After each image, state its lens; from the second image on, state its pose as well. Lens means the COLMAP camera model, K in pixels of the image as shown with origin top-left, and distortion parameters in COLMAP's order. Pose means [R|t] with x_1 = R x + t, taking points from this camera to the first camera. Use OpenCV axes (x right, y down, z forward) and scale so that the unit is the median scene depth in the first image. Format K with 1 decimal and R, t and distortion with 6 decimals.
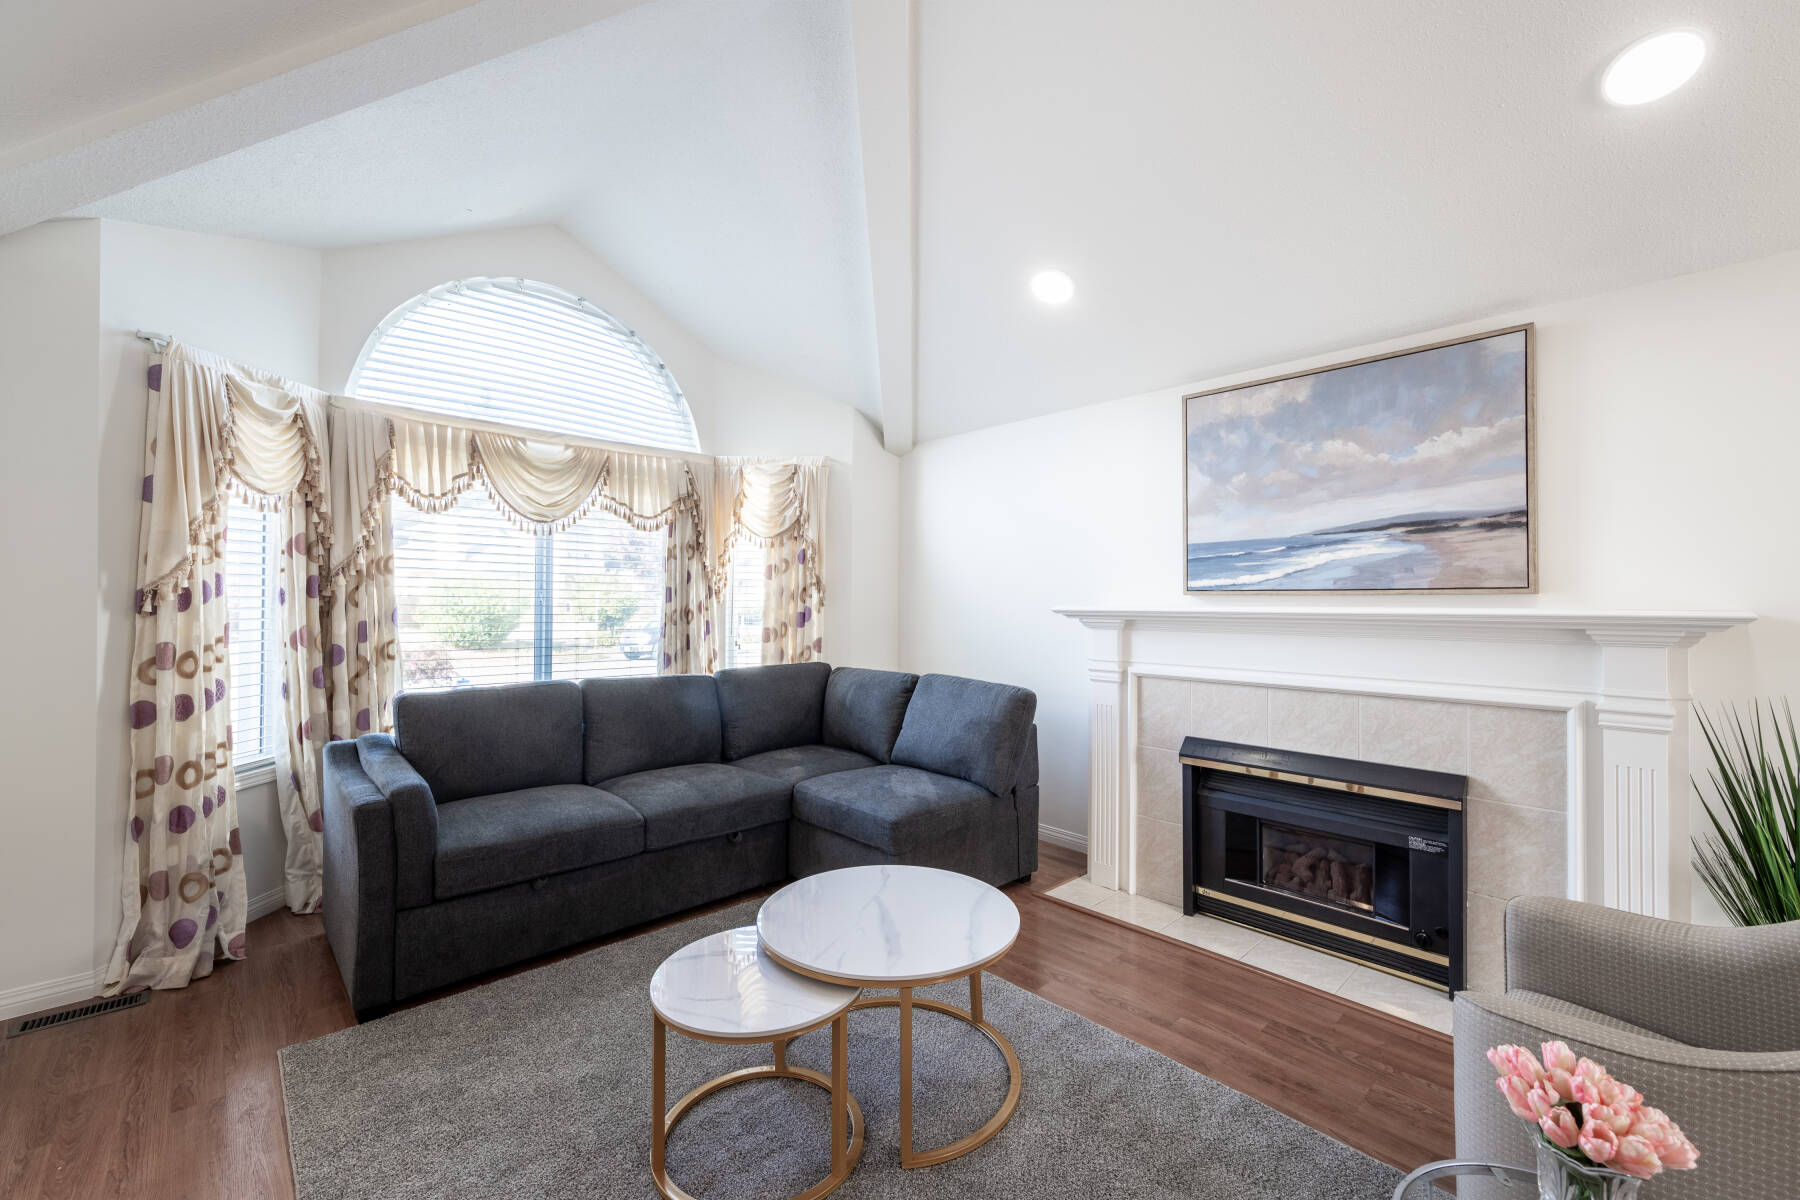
lens RADIAL K [[725.4, 0, 897.2], [0, 725.4, 596.5], [0, 0, 1]] dist [-0.000340, -0.000230]
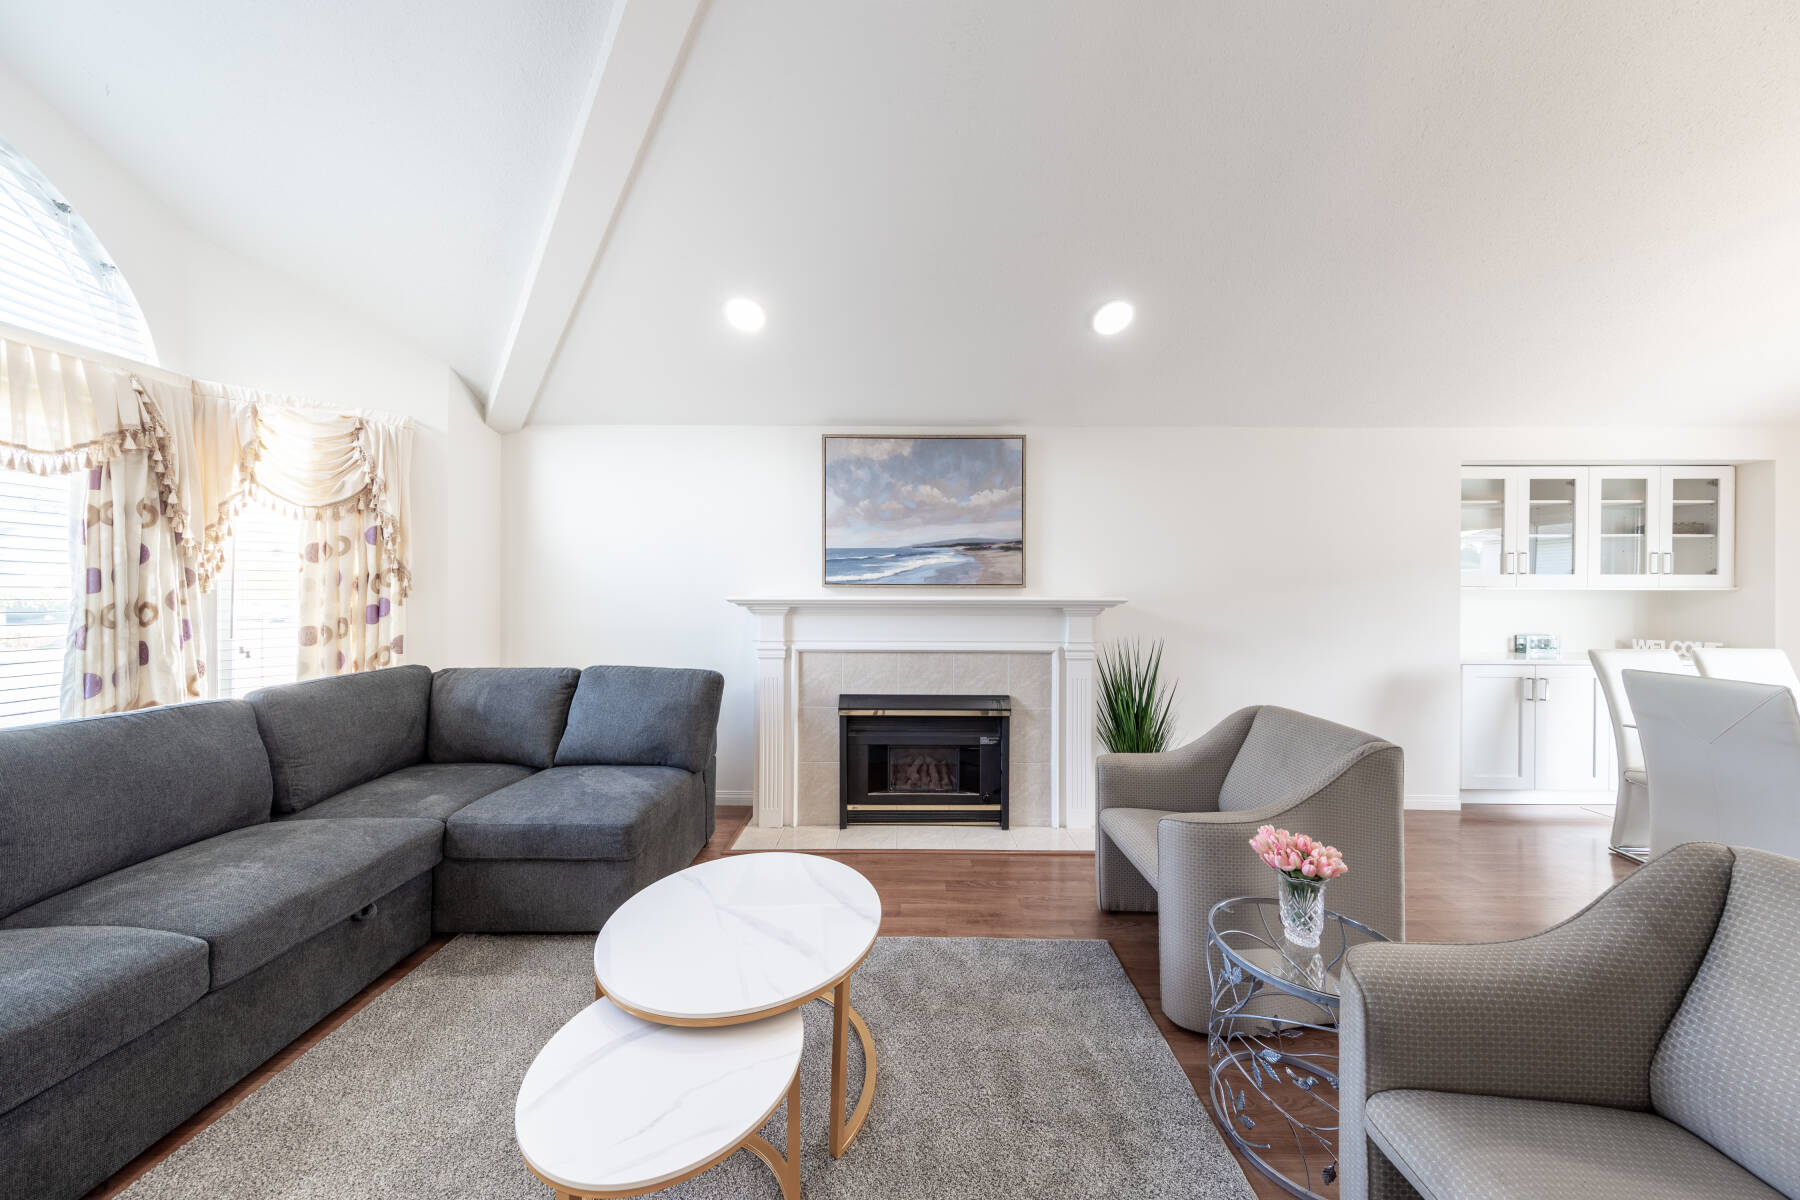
lens RADIAL K [[559.0, 0, 897.2], [0, 559.0, 596.8], [0, 0, 1]] dist [0.002075, -0.000128]
pose [[0.687933, -0.004566, 0.725760, -0.268433], [-0.006131, 0.999908, 0.012102, 0.002301], [-0.725748, -0.012775, 0.687842, 0.229686]]
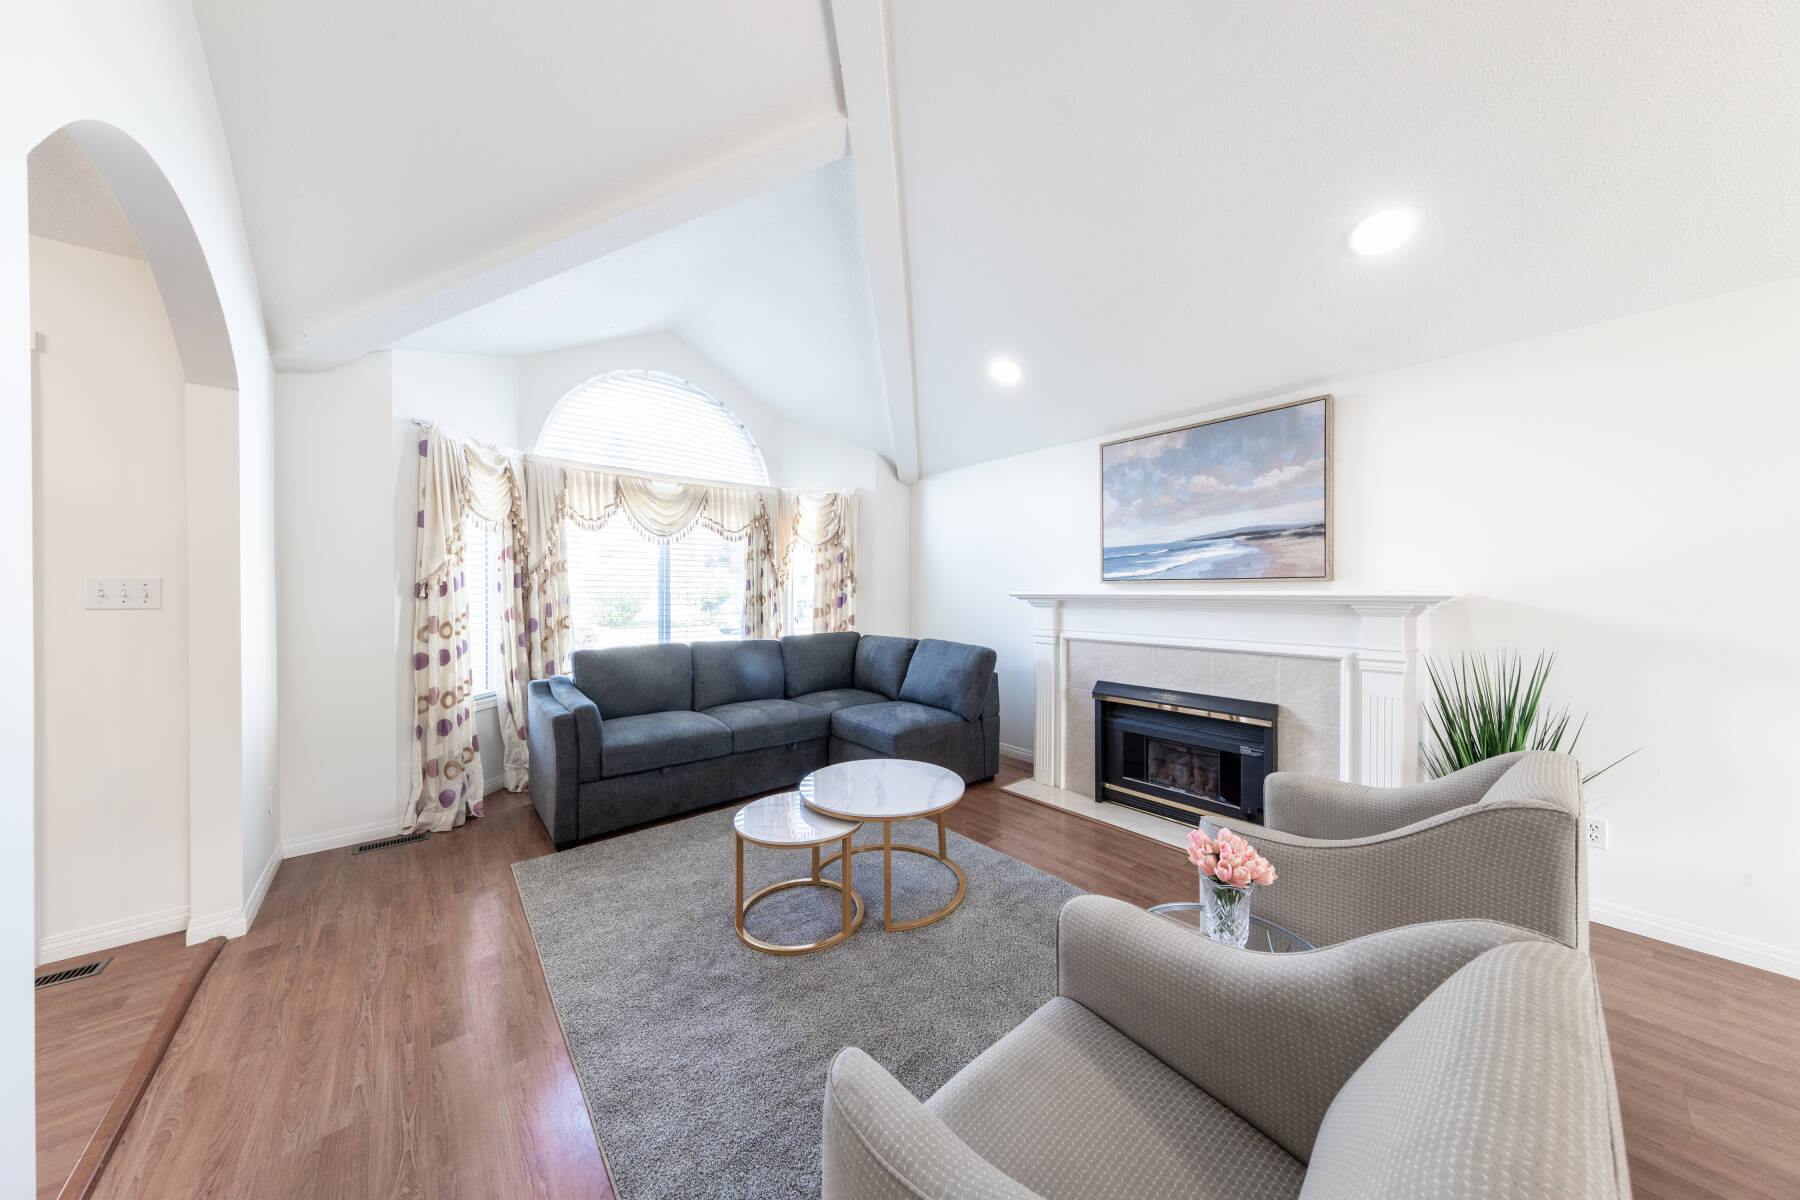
lens RADIAL K [[559.0, 0, 896.9], [0, 559.0, 596.2], [0, 0, 1]] dist [0.002075, -0.000128]
pose [[0.998588, -0.003476, -0.053014, 0.056192], [0.004377, 0.999848, 0.016892, 0.003239], [0.052948, -0.017101, 0.998451, -0.138841]]
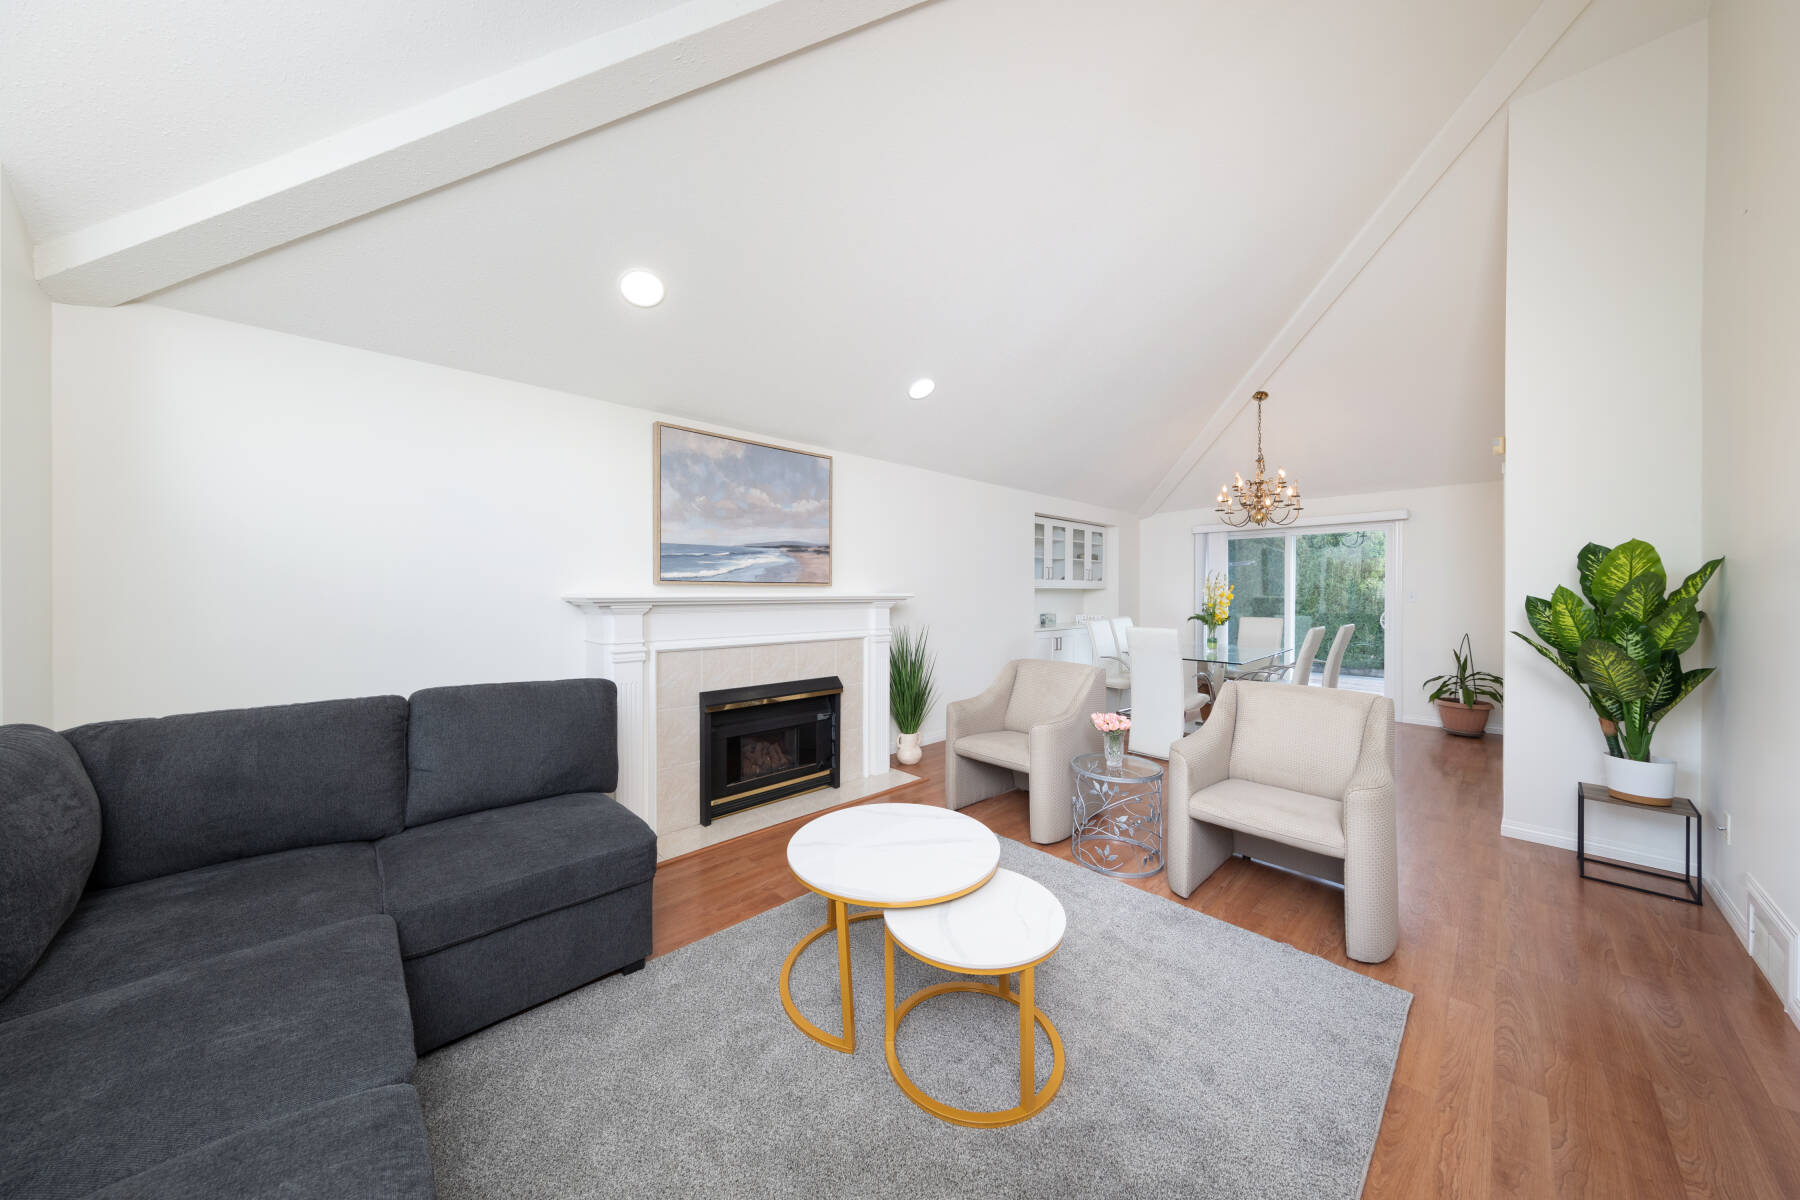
lens RADIAL K [[576.5, 0, 898.8], [0, 576.5, 597.2], [0, 0, 1]] dist [0.000767, 0.000008]
pose [[0.002620, -0.013351, 0.999907, -0.642150], [-0.009030, 0.999870, 0.013374, 0.003827], [-0.999956, -0.009064, 0.002499, 0.646914]]
